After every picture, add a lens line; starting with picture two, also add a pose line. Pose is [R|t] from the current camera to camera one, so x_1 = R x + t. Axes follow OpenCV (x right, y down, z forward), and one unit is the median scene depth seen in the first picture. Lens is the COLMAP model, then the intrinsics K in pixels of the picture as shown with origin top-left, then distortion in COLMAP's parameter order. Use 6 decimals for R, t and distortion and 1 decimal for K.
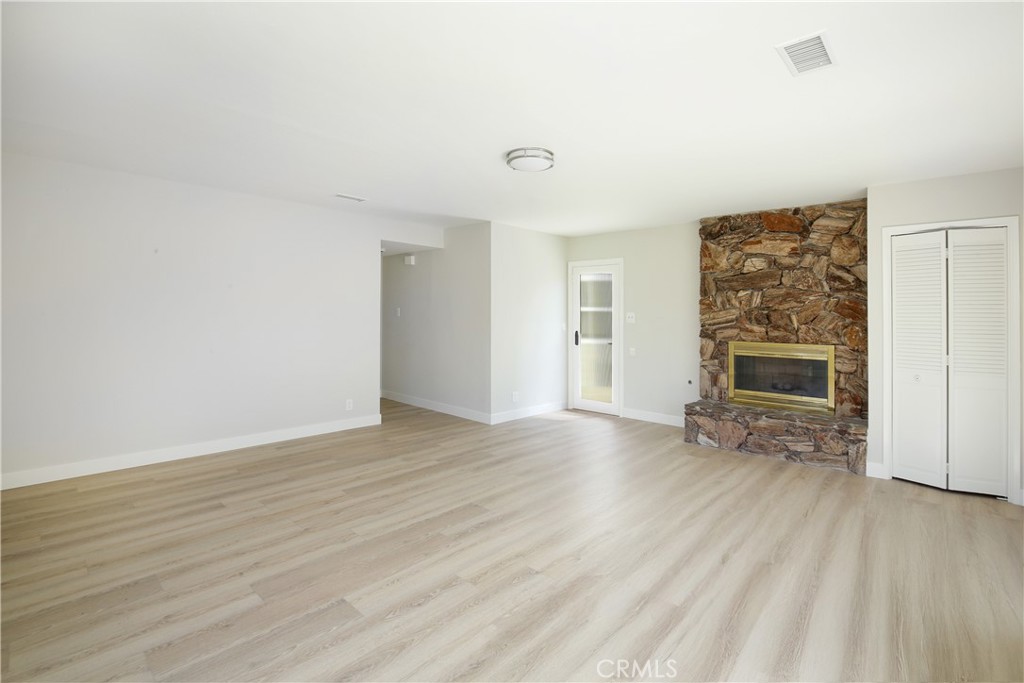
lens RADIAL K [[507.1, 0, 491.5], [0, 507.1, 324.2], [0, 0, 1]] dist [-0.042579, -0.002892]
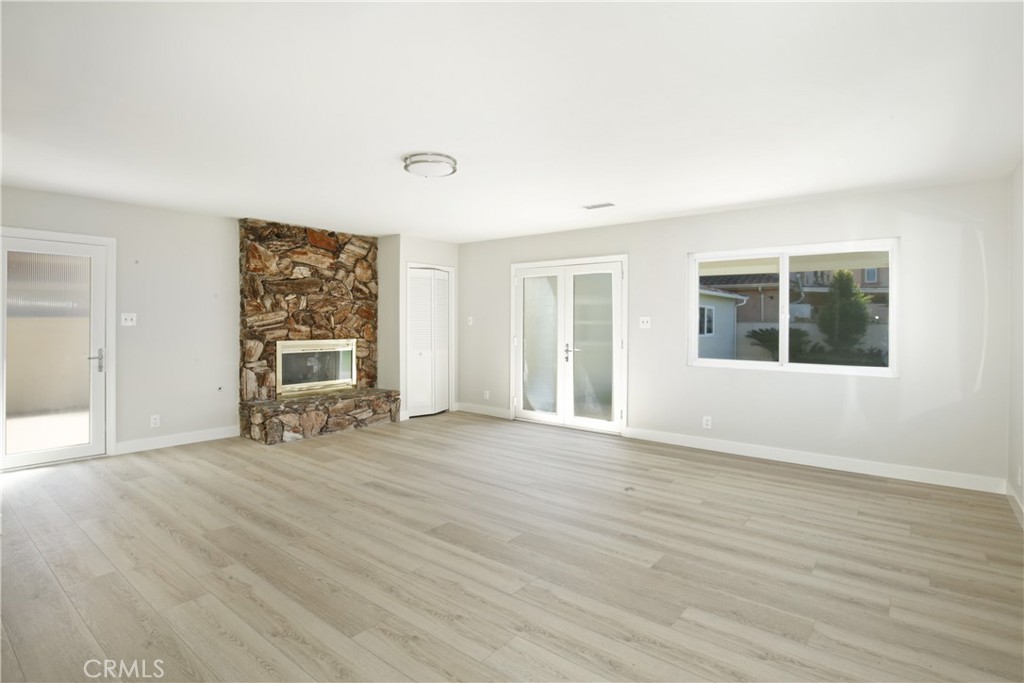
lens RADIAL K [[507.1, 0, 481.8], [0, 507.1, 328.0], [0, 0, 1]] dist [-0.042579, -0.002892]
pose [[-0.087965, -0.026980, 0.995758, -0.712191], [0.011728, 0.999536, 0.028118, -0.021573], [-0.996055, 0.014151, -0.087608, 0.752487]]
